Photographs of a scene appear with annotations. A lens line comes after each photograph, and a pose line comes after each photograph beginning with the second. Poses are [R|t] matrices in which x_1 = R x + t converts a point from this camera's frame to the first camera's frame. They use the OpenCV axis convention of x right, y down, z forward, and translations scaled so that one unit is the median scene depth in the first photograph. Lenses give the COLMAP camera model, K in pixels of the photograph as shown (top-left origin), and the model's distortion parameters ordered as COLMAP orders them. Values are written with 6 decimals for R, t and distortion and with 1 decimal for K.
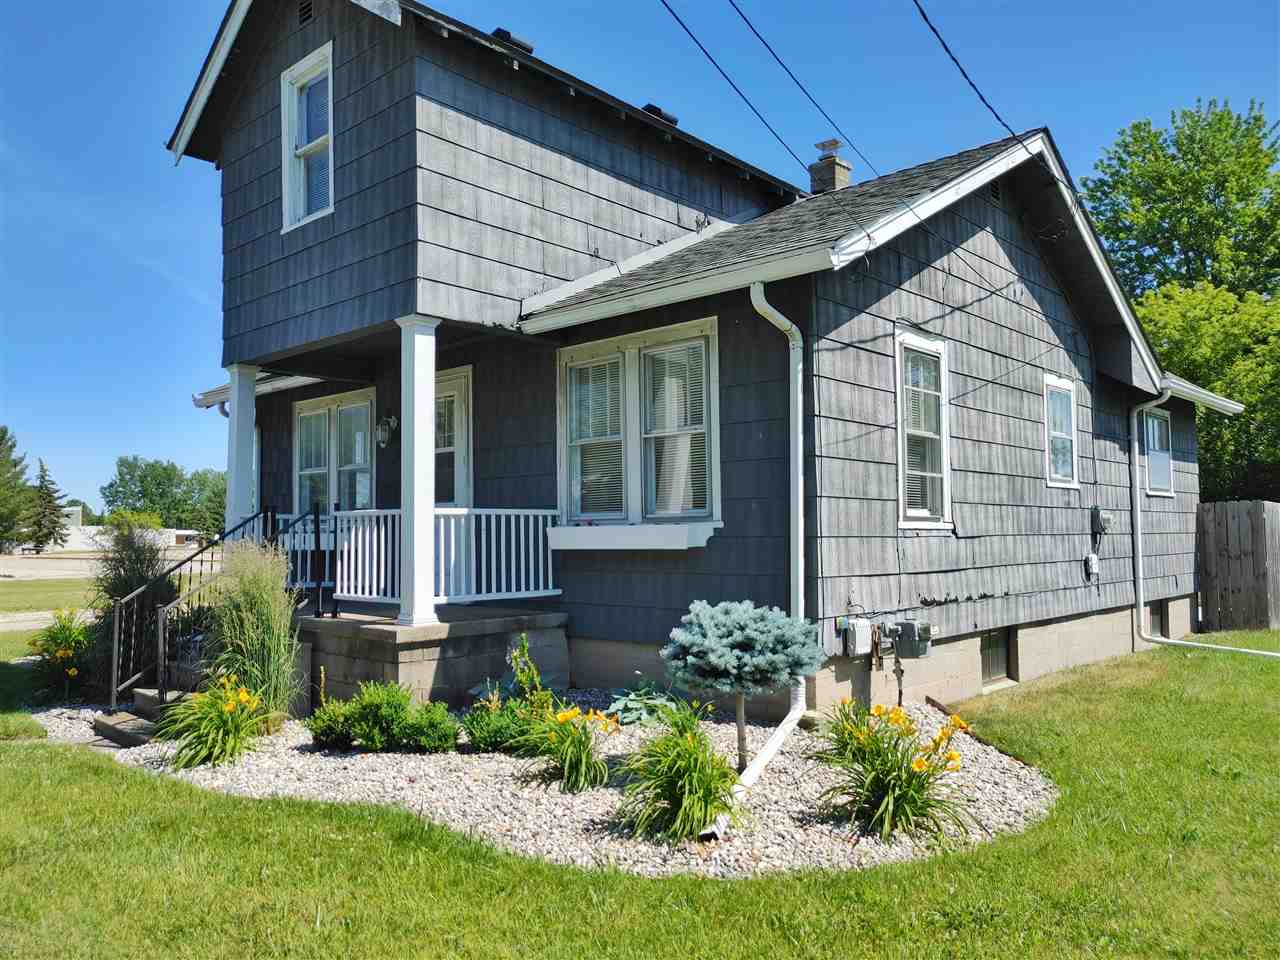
lens RADIAL K [[958.3, 0, 643.5], [0, 958.3, 483.8], [0, 0, 1]] dist [0.013106, 0.001209]
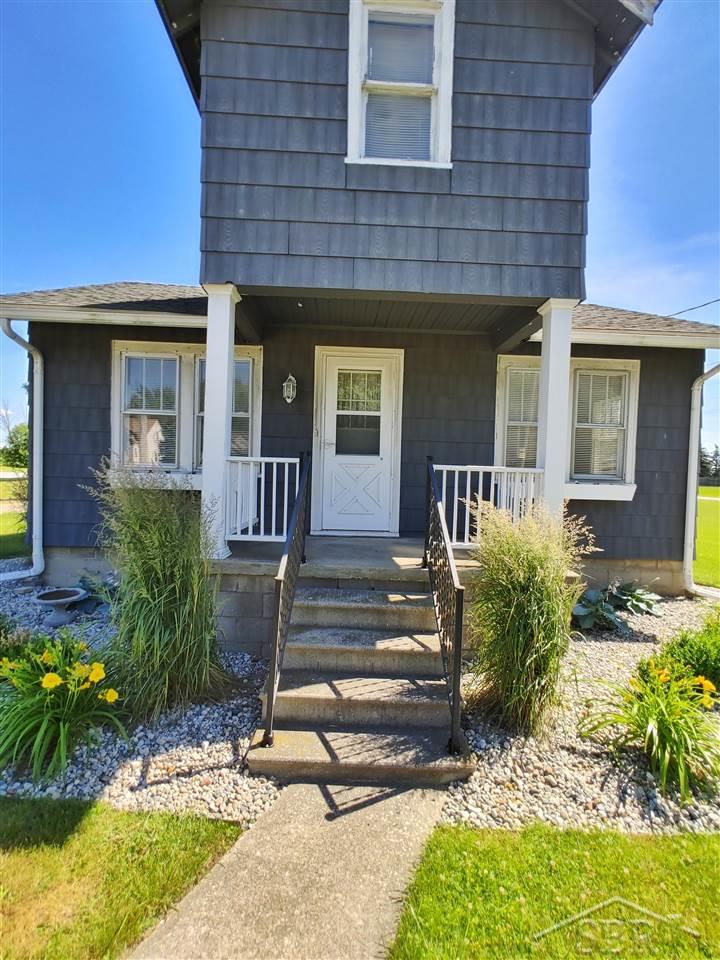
lens RADIAL K [[416.2, 0, 359.6], [0, 416.2, 480.8], [0, 0, 1]] dist [-0.002801, 0.001253]
pose [[0.724586, 0.024947, 0.688732, -0.674567], [-0.077180, 0.995996, 0.045121, 0.031789], [-0.684849, -0.085850, 0.723610, 0.708758]]
